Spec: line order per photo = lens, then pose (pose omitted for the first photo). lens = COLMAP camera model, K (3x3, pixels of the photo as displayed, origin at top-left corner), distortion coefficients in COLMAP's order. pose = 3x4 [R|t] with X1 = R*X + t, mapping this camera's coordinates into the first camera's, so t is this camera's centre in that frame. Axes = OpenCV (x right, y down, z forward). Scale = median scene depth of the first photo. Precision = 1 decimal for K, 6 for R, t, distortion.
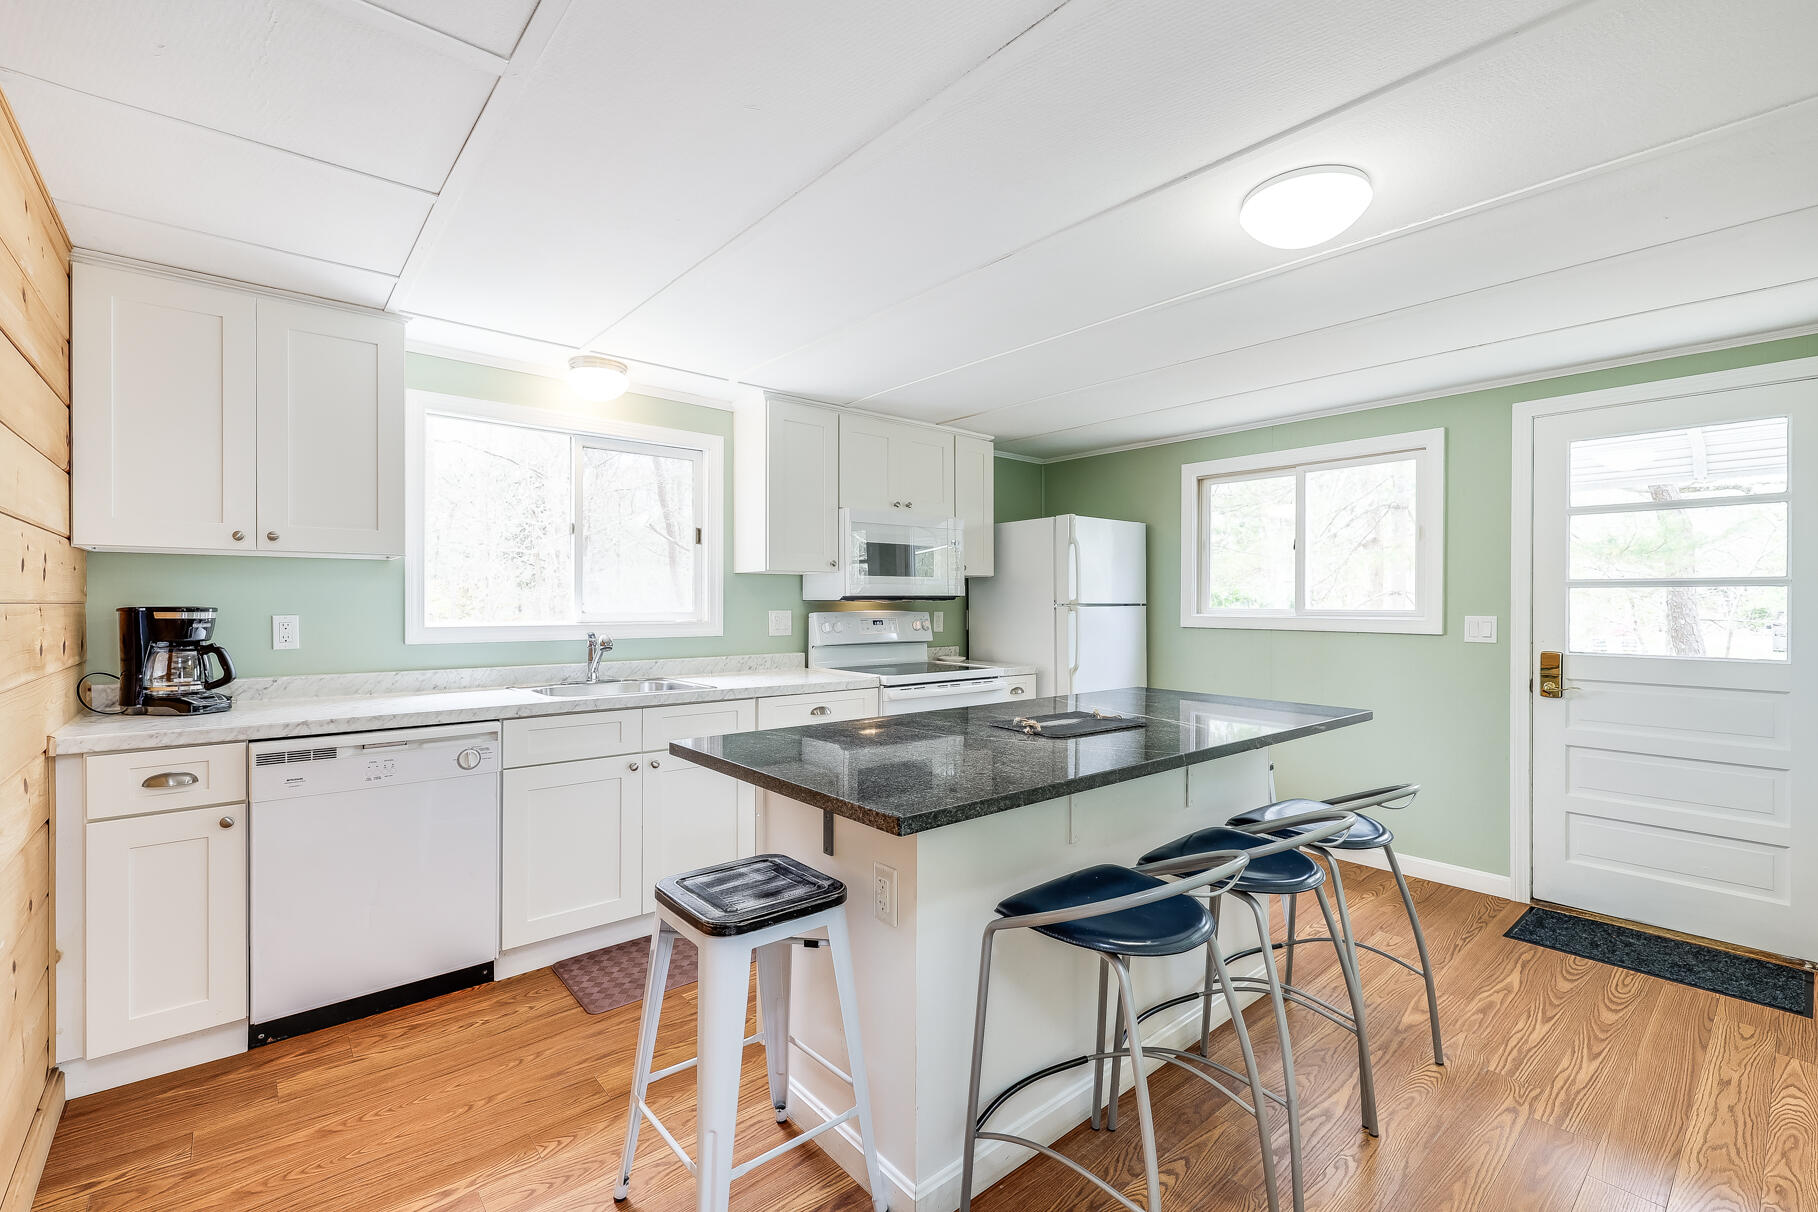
lens RADIAL K [[766.9, 0, 909.0], [0, 766.9, 606.0], [0, 0, 1]] dist [0.002557, -0.000144]
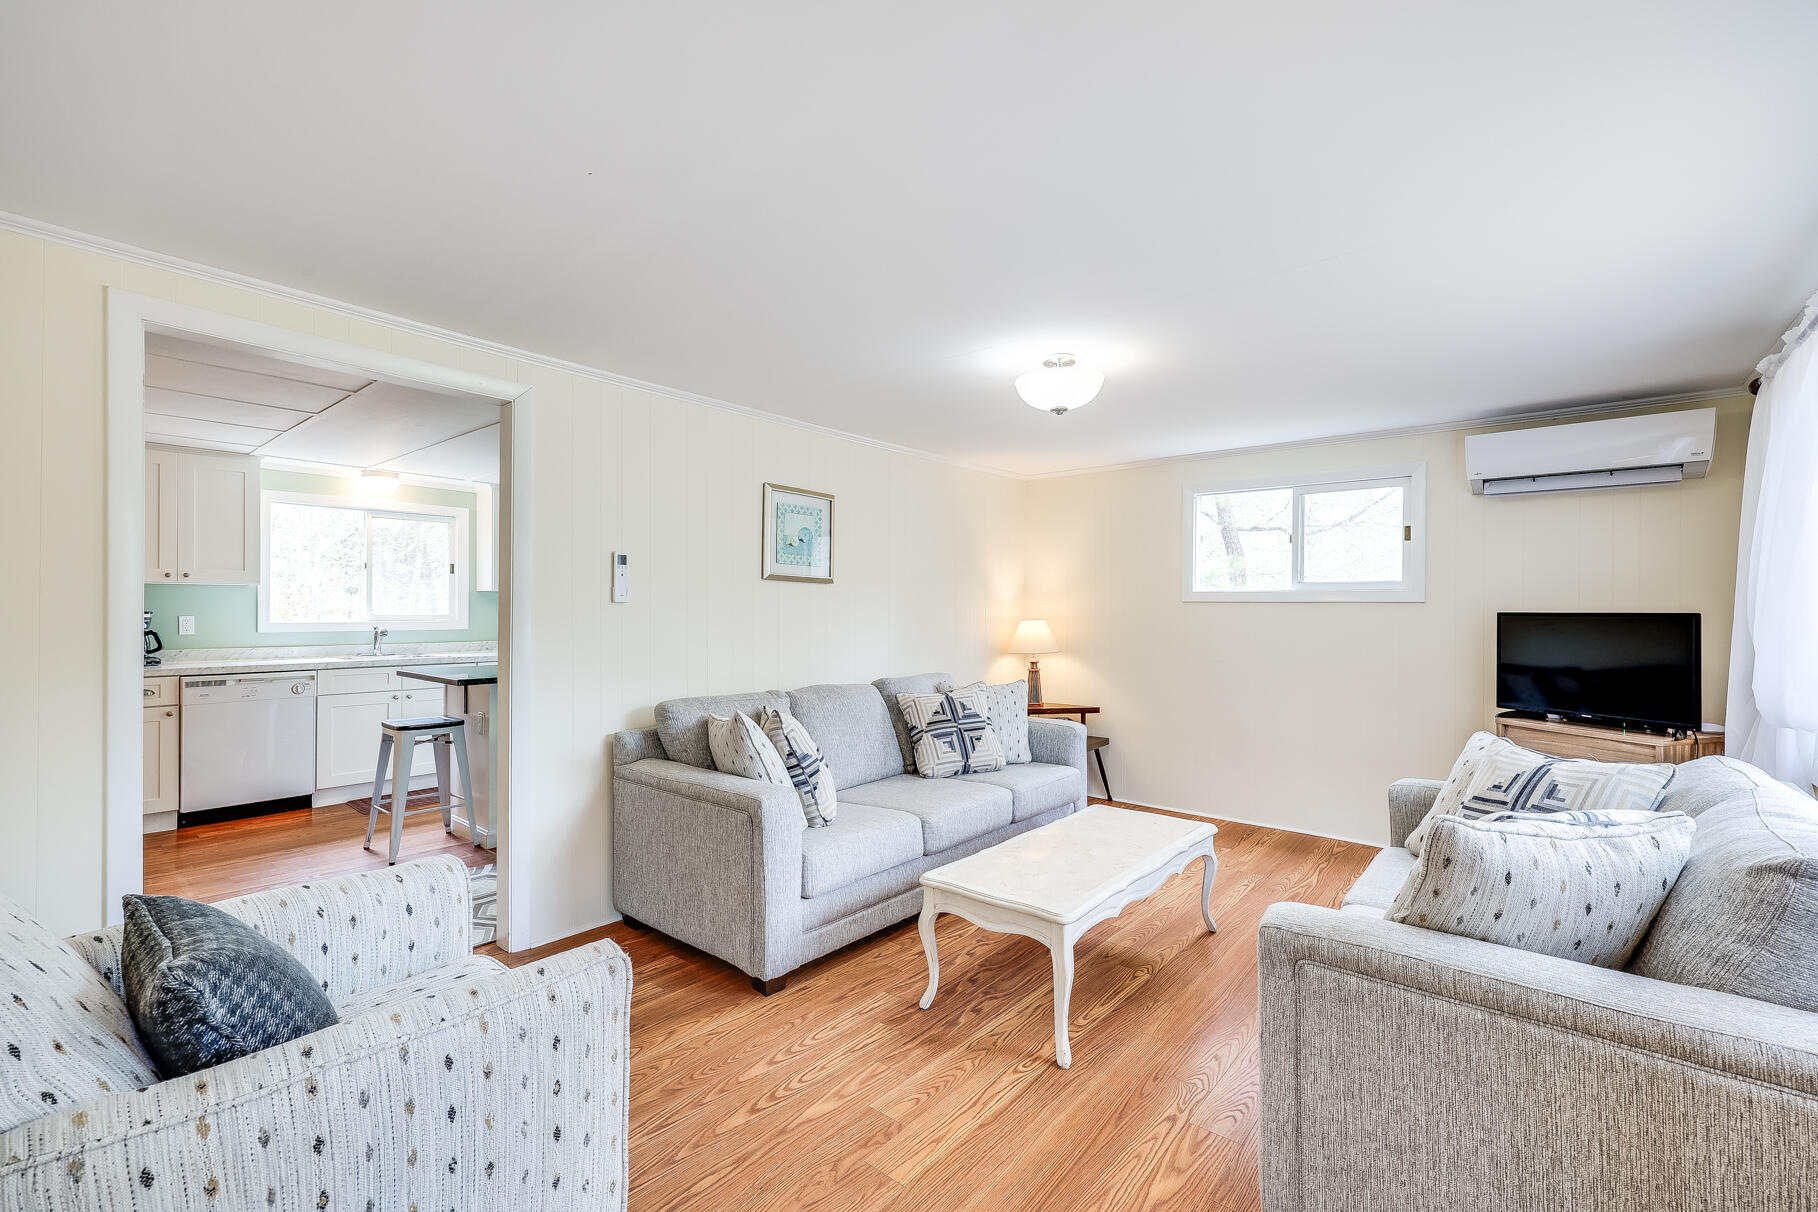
lens RADIAL K [[761.2, 0, 909.0], [0, 761.2, 606.0], [0, 0, 1]] dist [-0.001073, 0.000114]
pose [[0.986880, 0.000014, 0.161458, 0.655600], [0.001293, 0.999967, -0.007991, 0.005396], [-0.161452, 0.008095, 0.986847, -1.175202]]
